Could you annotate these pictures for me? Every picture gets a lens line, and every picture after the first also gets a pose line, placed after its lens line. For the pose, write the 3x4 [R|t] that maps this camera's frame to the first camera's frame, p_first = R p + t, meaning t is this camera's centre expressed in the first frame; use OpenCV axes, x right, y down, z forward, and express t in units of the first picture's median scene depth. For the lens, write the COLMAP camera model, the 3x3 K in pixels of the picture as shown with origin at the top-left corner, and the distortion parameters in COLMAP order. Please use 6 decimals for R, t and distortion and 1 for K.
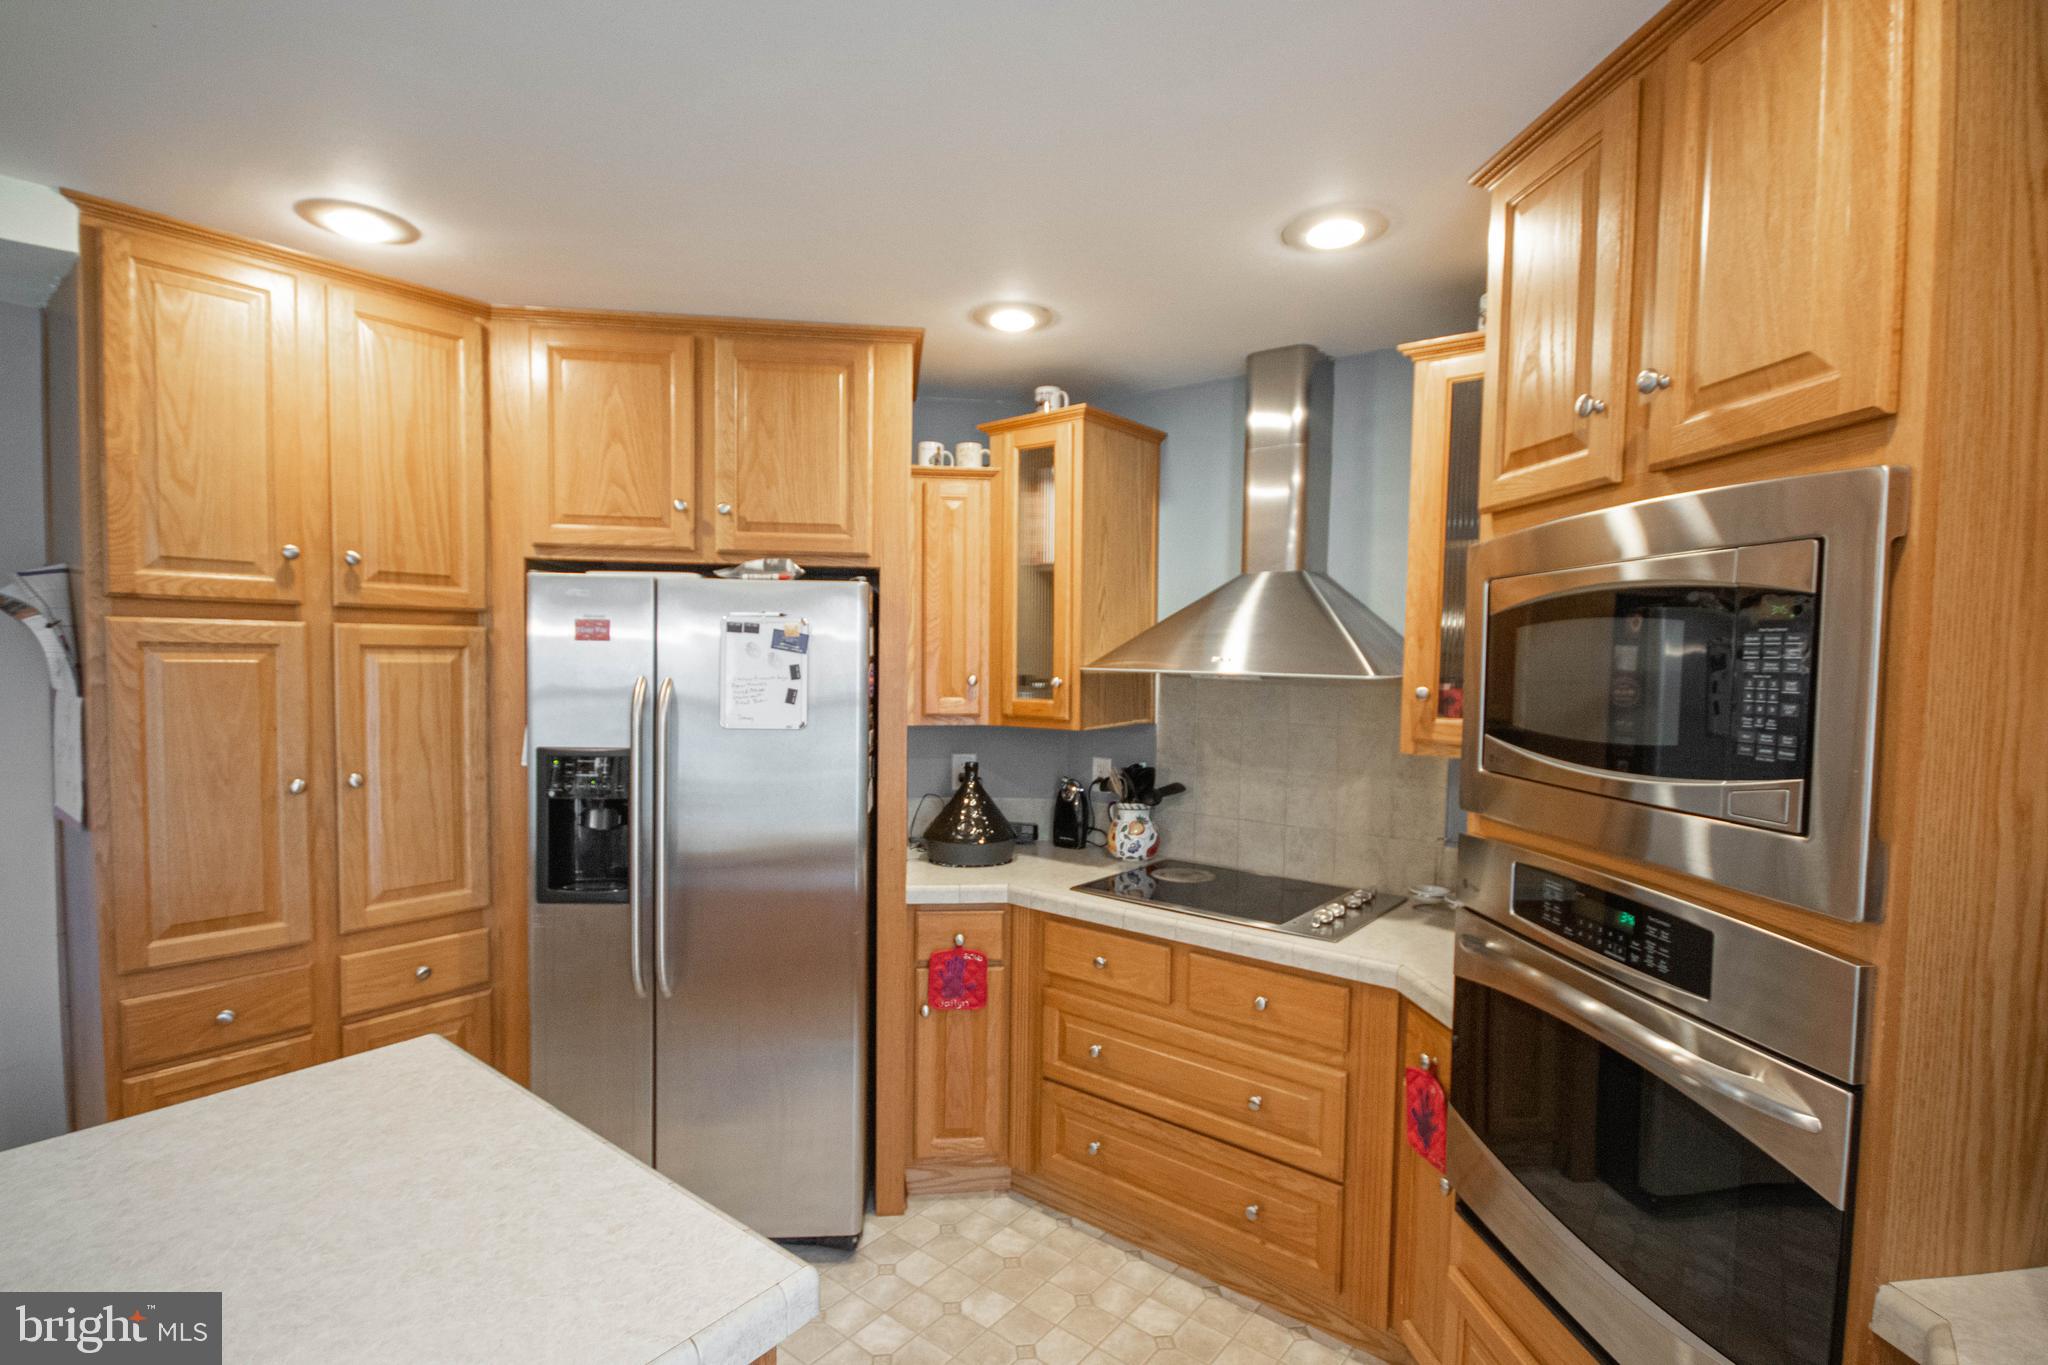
lens RADIAL K [[962.2, 0, 1029.9], [0, 962.2, 704.3], [0, 0, 1]] dist [-0.001620, 0.000143]
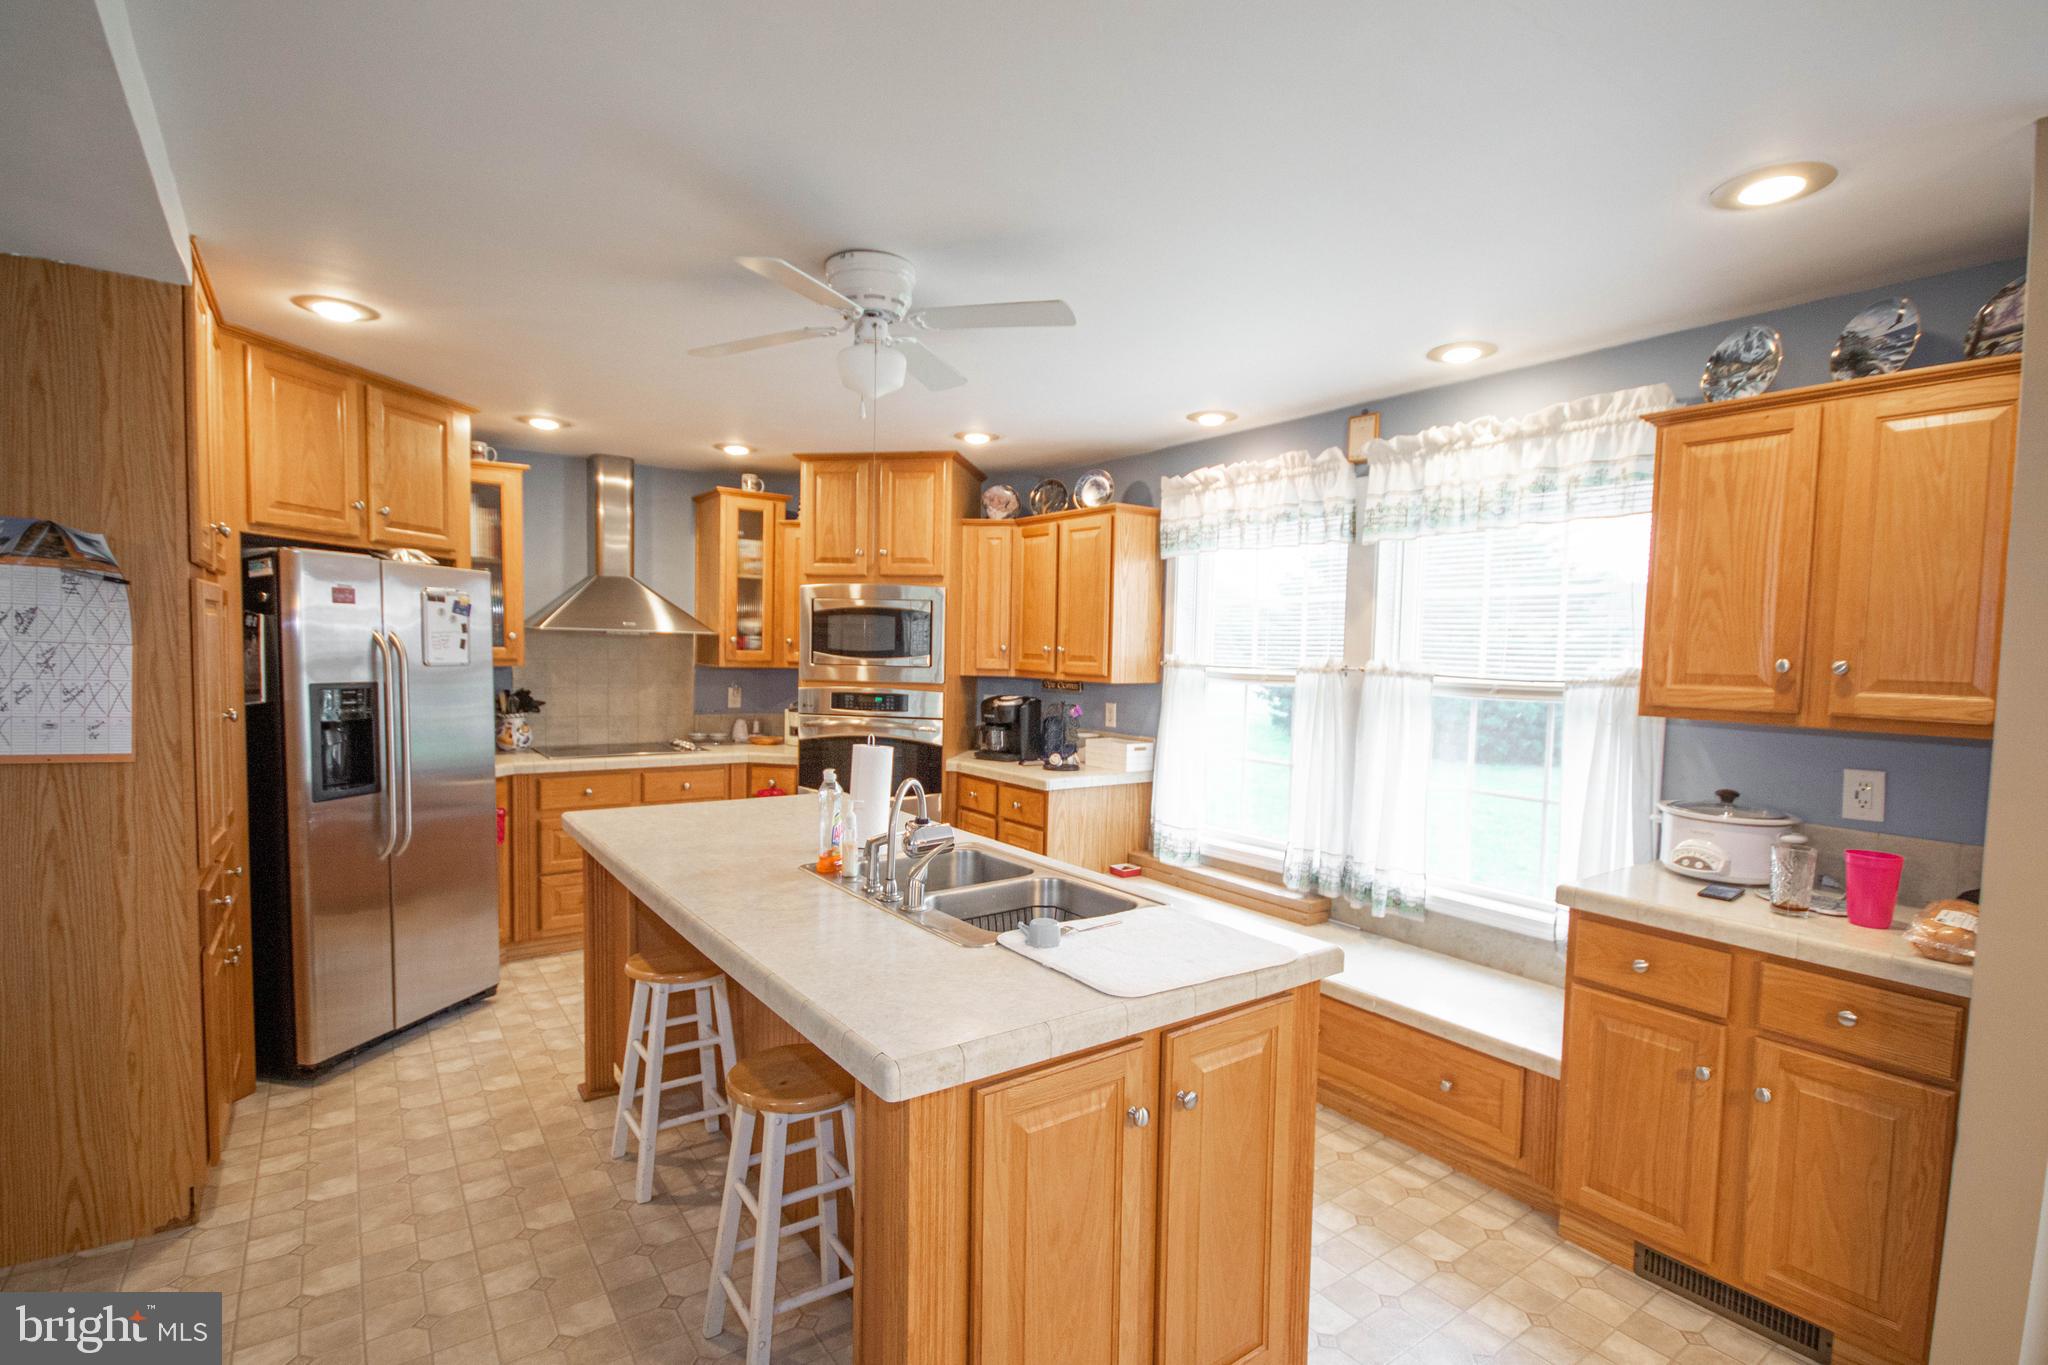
lens RADIAL K [[962.2, 0, 1029.9], [0, 962.2, 704.3], [0, 0, 1]] dist [-0.001620, 0.000143]
pose [[0.273165, -0.066042, 0.959698, -1.511366], [0.031447, 0.997720, 0.059708, 0.025406], [-0.961453, 0.013869, 0.274619, -0.303422]]
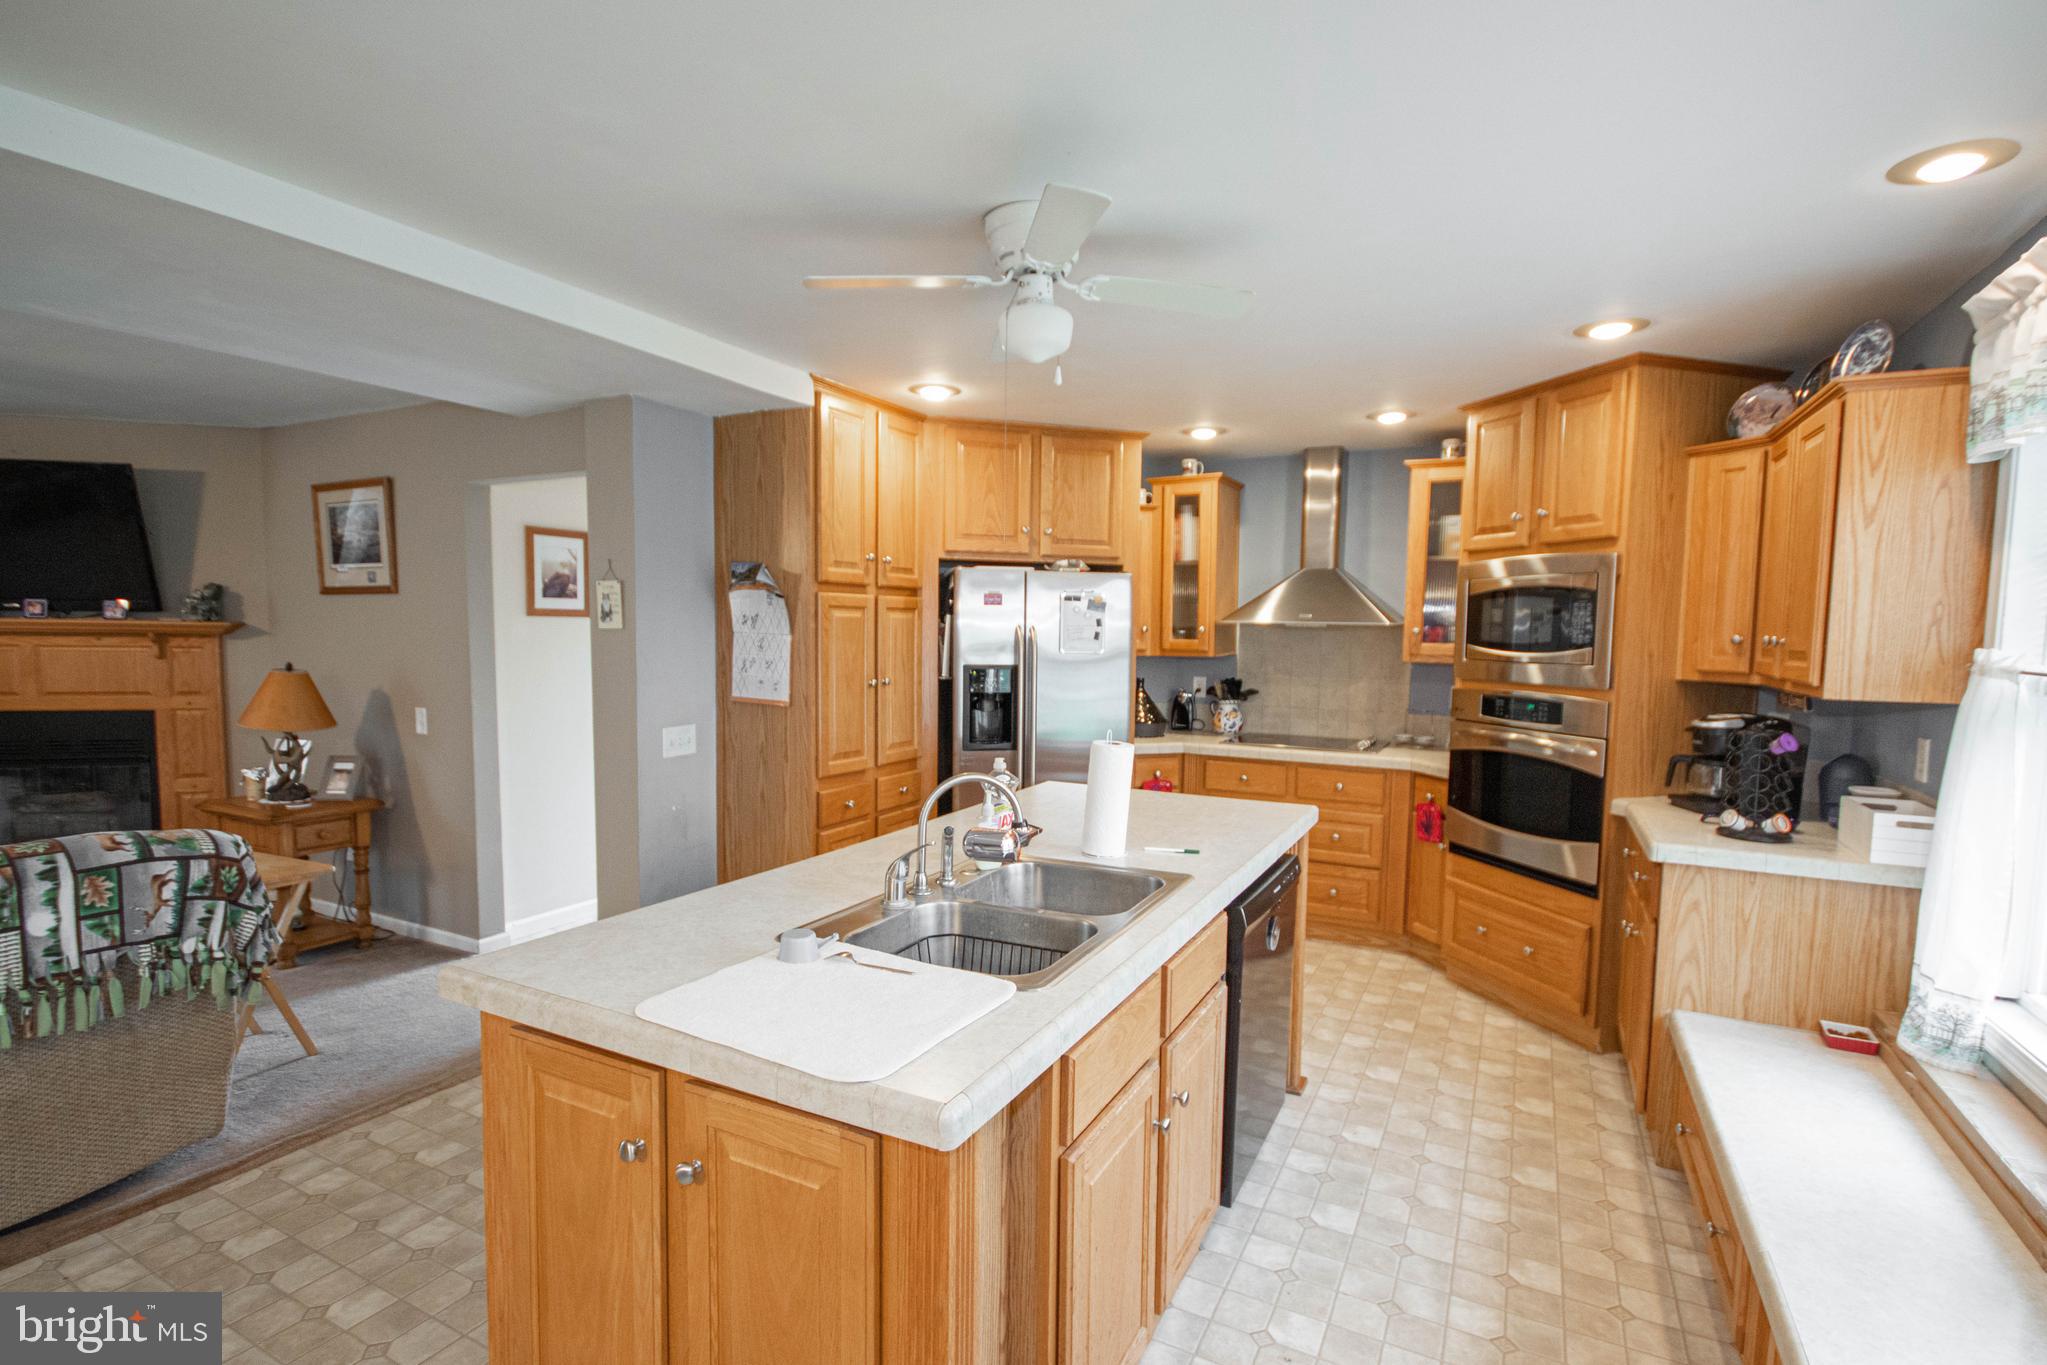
lens RADIAL K [[961.7, 0, 1029.4], [0, 961.7, 704.3], [0, 0, 1]] dist [-0.001620, 0.000143]
pose [[0.980938, -0.018167, 0.193472, -0.747128], [0.011828, 0.999356, 0.033868, 0.060211], [-0.193963, -0.030934, 0.980521, -0.803665]]
